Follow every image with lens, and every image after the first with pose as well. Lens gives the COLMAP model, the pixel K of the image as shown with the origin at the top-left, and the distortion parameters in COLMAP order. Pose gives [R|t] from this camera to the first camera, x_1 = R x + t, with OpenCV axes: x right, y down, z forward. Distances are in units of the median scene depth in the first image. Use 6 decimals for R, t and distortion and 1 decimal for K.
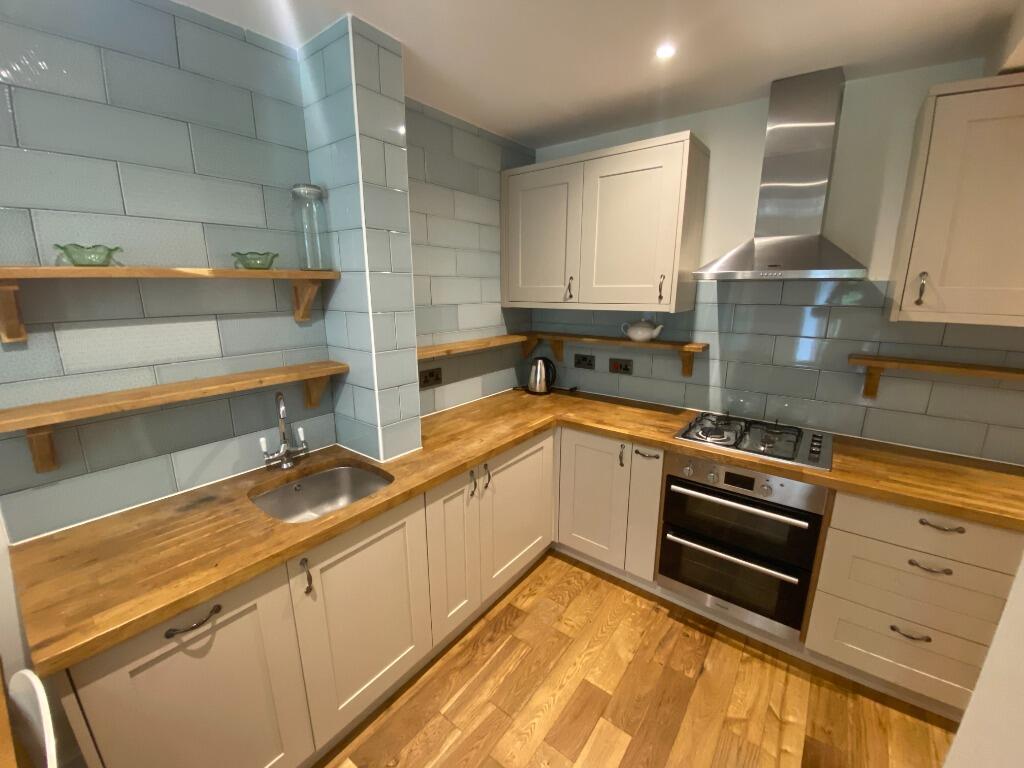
lens RADIAL K [[416.5, 0, 512.0], [0, 416.5, 384.0], [0, 0, 1]] dist [0.037426, -0.030402]
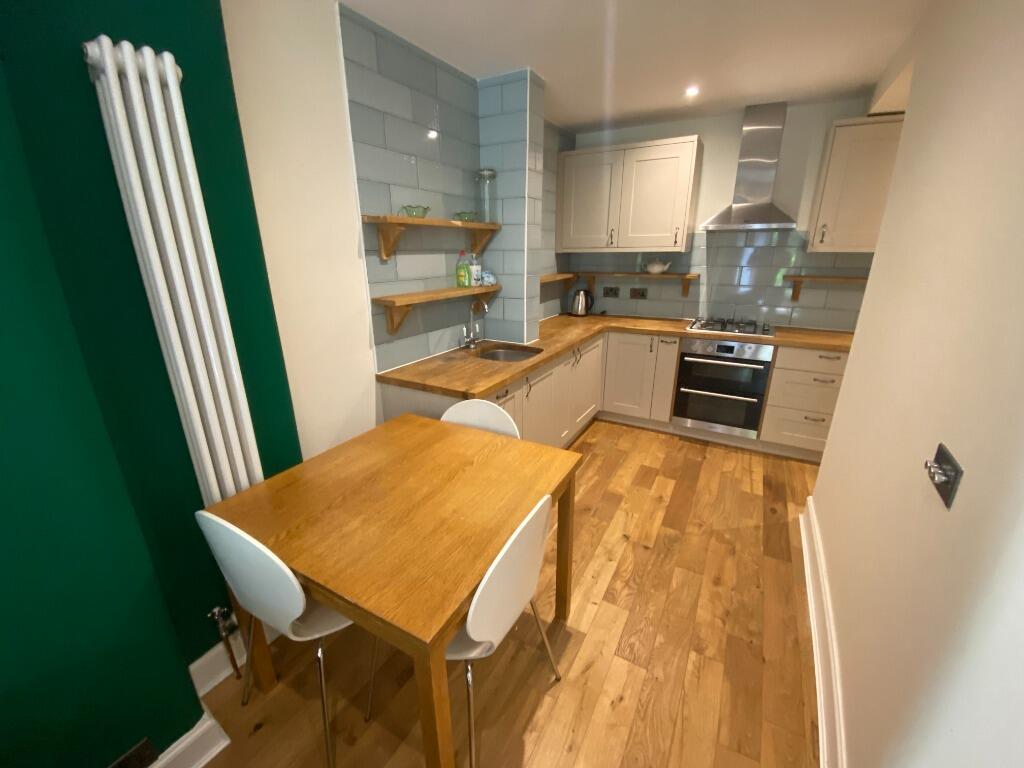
lens RADIAL K [[416.5, 0, 512.0], [0, 416.5, 384.0], [0, 0, 1]] dist [0.037426, -0.030402]
pose [[0.990516, -0.046323, 0.129356, -0.493923], [0.035337, 0.995671, 0.085971, 0.170169], [-0.132779, -0.080585, 0.987864, -0.533016]]
